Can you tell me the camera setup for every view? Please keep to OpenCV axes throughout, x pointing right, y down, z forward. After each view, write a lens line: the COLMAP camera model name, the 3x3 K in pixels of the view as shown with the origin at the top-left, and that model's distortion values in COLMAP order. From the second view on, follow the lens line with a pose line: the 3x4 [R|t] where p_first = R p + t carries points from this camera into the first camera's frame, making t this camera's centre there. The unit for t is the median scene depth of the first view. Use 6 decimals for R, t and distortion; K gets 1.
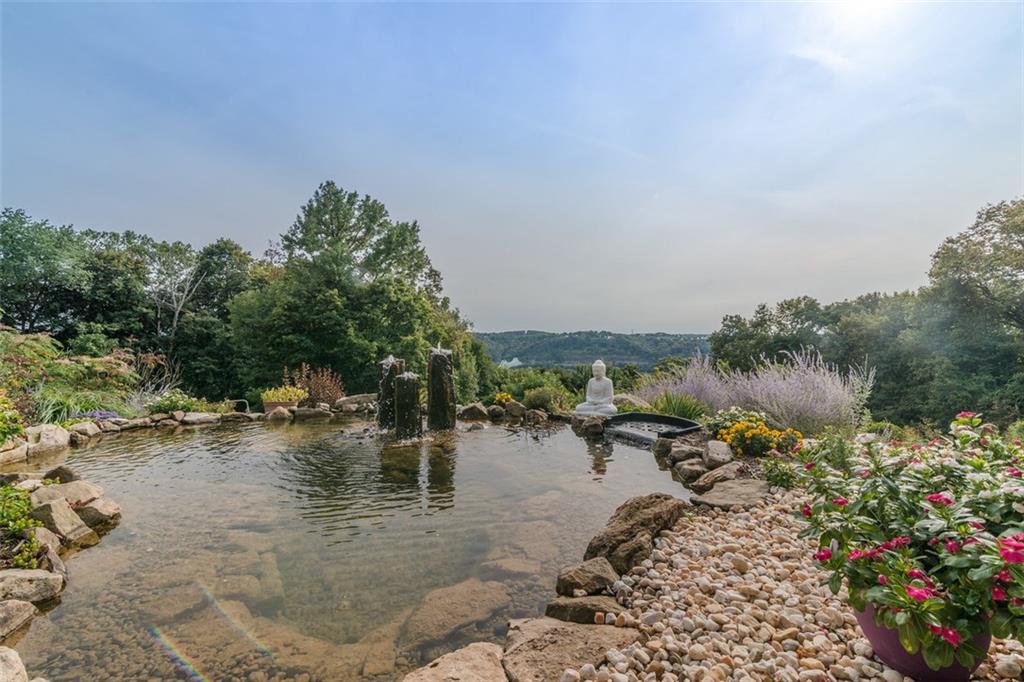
lens RADIAL K [[462.0, 0, 516.4], [0, 462.0, 339.1], [0, 0, 1]] dist [0.013993, -0.000784]
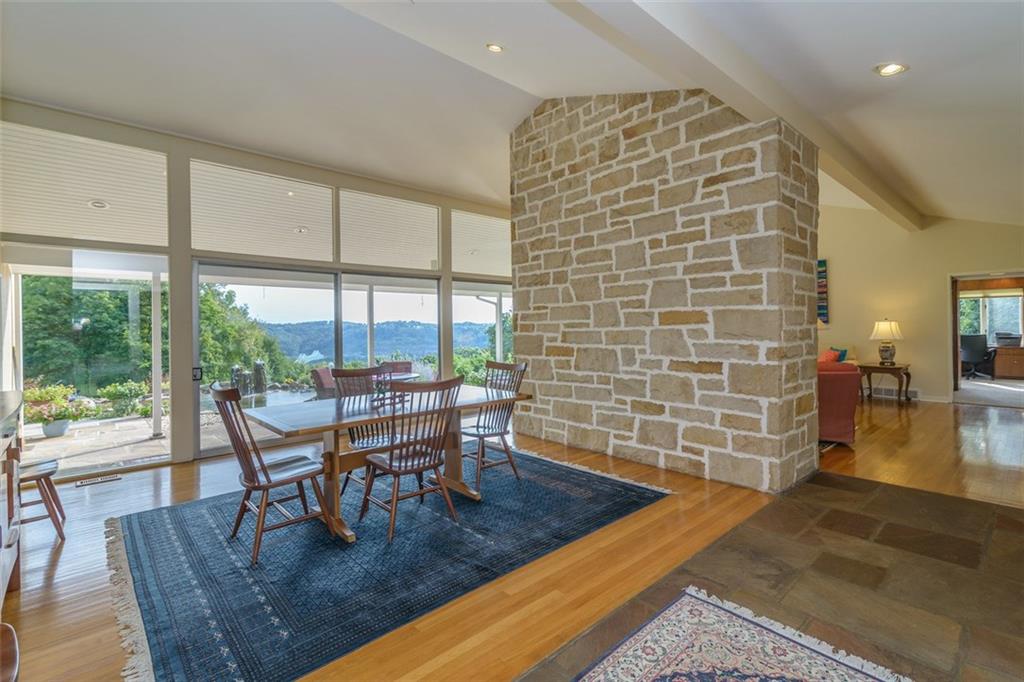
lens RADIAL K [[462.0, 0, 512.4], [0, 462.0, 327.0], [0, 0, 1]] dist [0.013993, -0.000784]
pose [[0.921148, -0.013050, 0.388993, 0.012820], [0.014594, 0.999893, -0.001014, -0.014721], [-0.388938, 0.006611, 0.921240, -0.192326]]
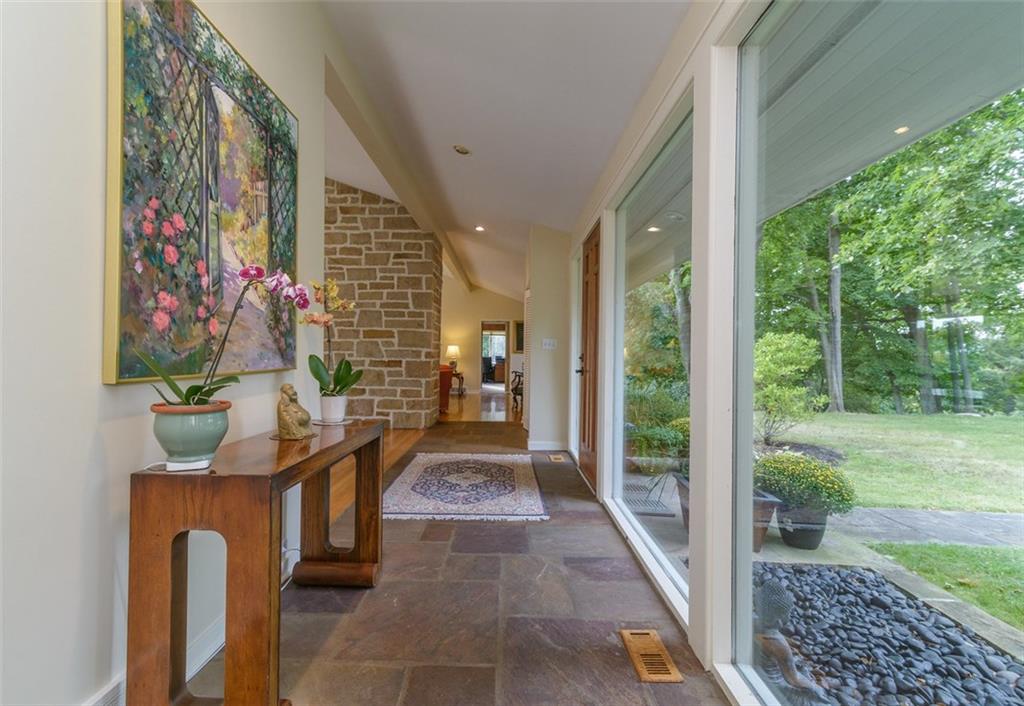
lens RADIAL K [[470.0, 0, 507.8], [0, 470.0, 355.0], [0, 0, 1]] dist [-0.000340, -0.000004]
pose [[0.322423, 0.001359, 0.946595, -0.045257], [-0.009482, 0.999953, 0.001794, -0.010526], [-0.946548, -0.009554, 0.322421, -0.208357]]
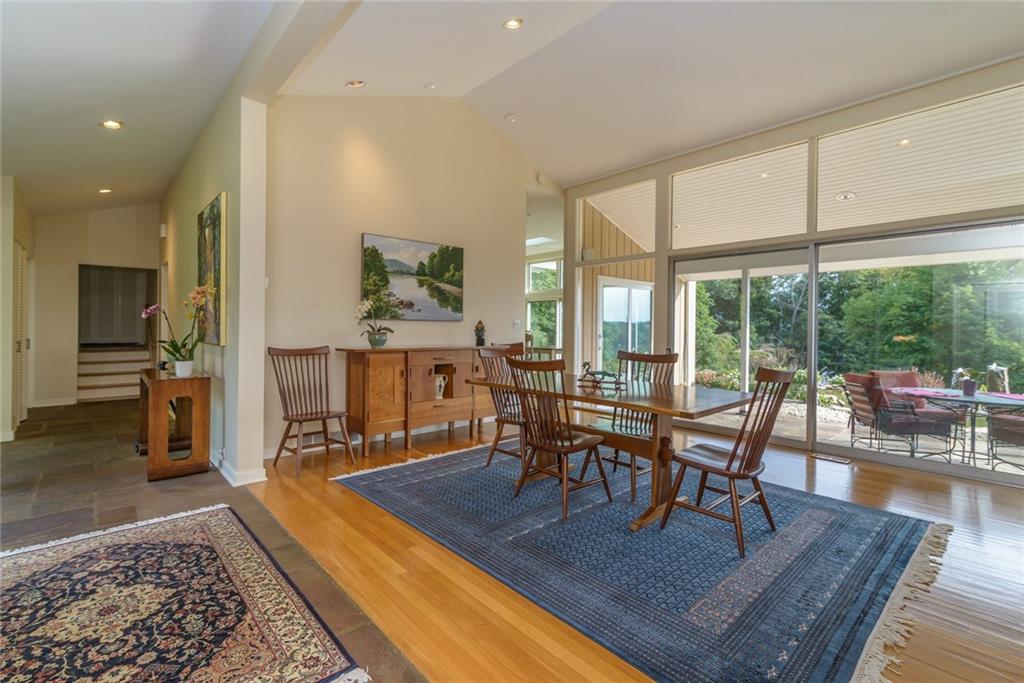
lens RADIAL K [[462.0, 0, 509.8], [0, 462.0, 326.0], [0, 0, 1]] dist [0.013993, -0.000784]
pose [[0.395195, 0.000890, -0.918597, 0.080997], [-0.009953, 0.999945, -0.003313, -0.012144], [0.918543, 0.010452, 0.395182, -0.159467]]
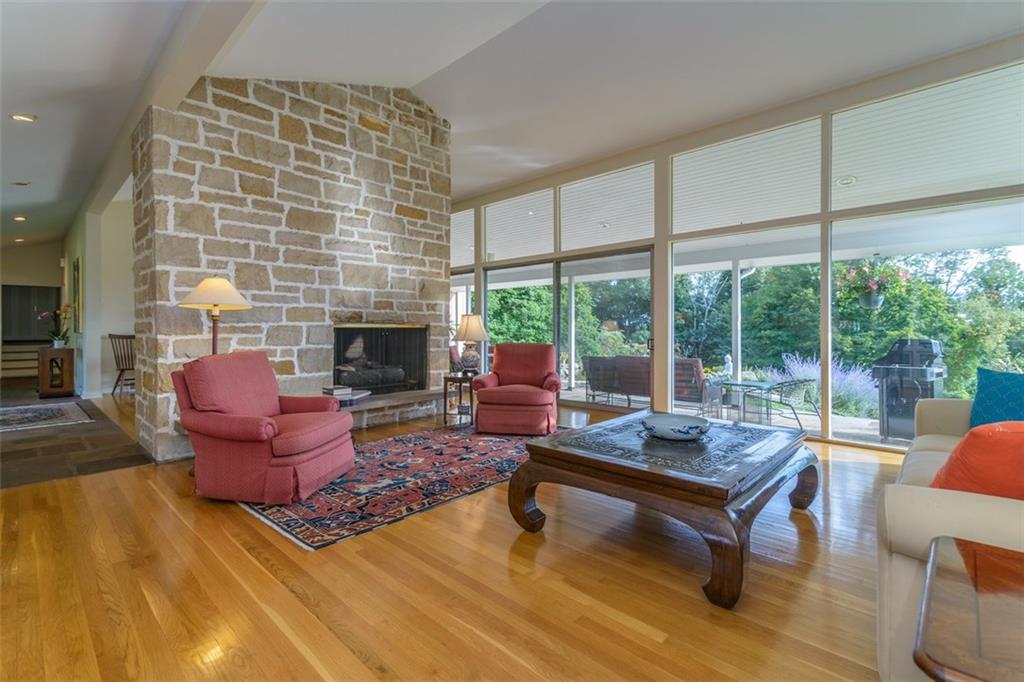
lens RADIAL K [[462.0, 0, 509.7], [0, 462.0, 331.2], [0, 0, 1]] dist [0.013993, -0.000784]
pose [[0.466520, 0.004499, -0.884499, 0.201535], [0.001140, 0.999983, 0.005688, -0.010185], [0.884510, -0.003662, 0.466507, -0.116711]]
